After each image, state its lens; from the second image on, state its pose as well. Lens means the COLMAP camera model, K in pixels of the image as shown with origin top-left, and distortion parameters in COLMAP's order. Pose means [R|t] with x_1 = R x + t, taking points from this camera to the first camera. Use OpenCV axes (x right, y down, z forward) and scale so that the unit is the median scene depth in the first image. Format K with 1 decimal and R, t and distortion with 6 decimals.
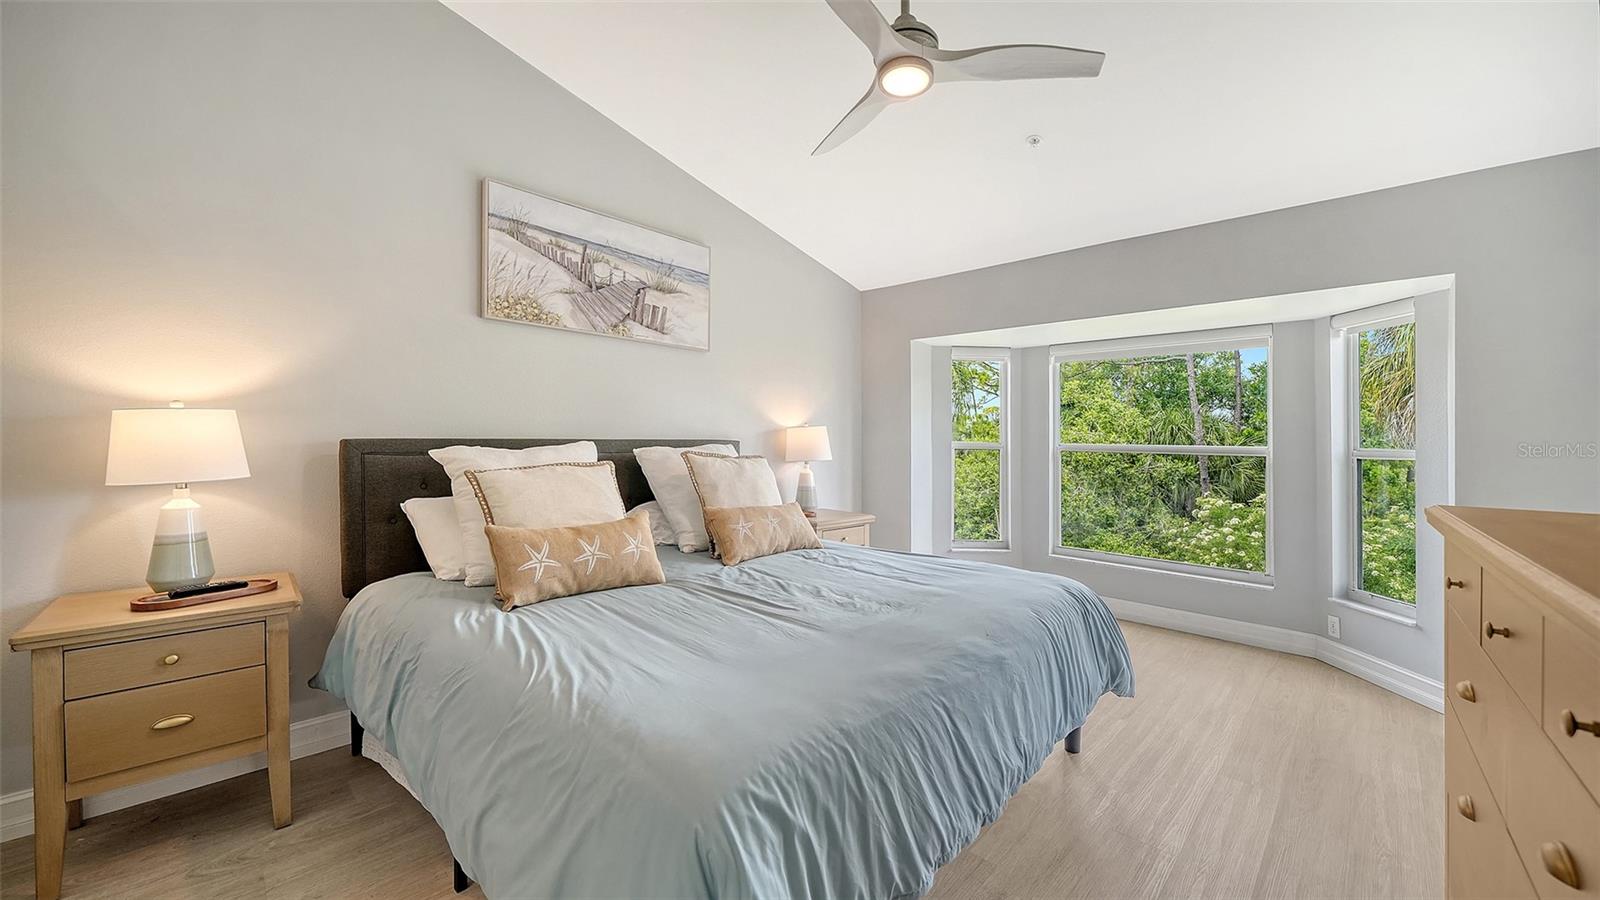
lens RADIAL K [[584.4, 0, 795.9], [0, 584.4, 442.3], [0, 0, 1]] dist [-0.002383, -0.000229]
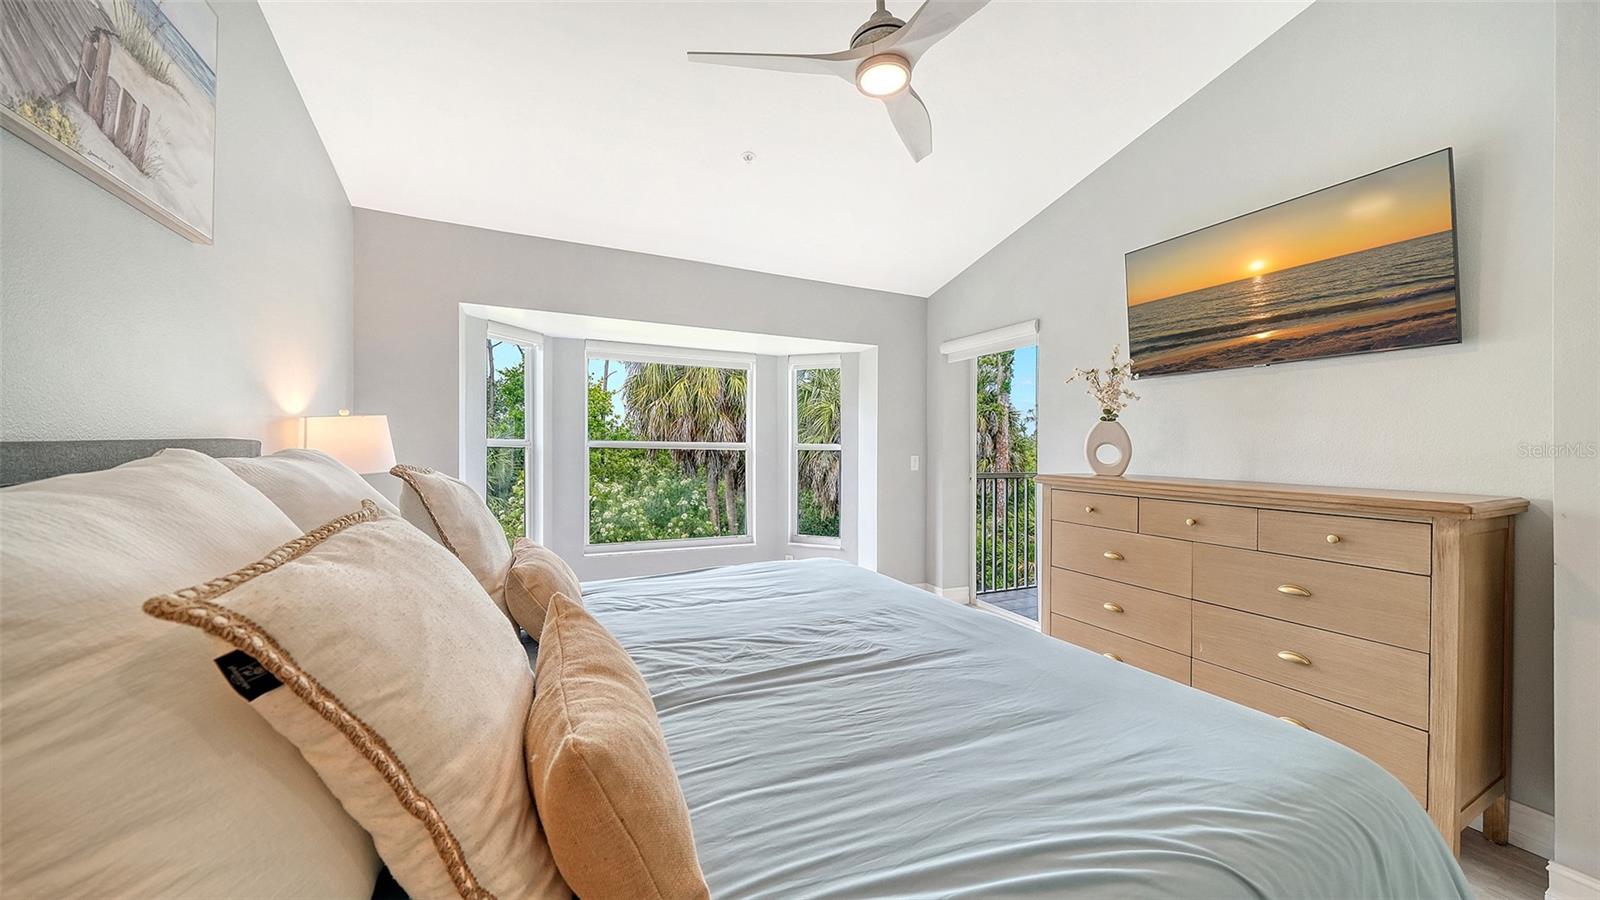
lens RADIAL K [[555.9, 0, 823.2], [0, 555.9, 438.5], [0, 0, 1]] dist [0.000688, -0.000048]
pose [[0.352033, -0.000920, 0.935987, -0.446861], [-0.005243, 0.999982, 0.002955, -0.009691], [-0.935973, -0.005948, 0.352022, 0.464833]]
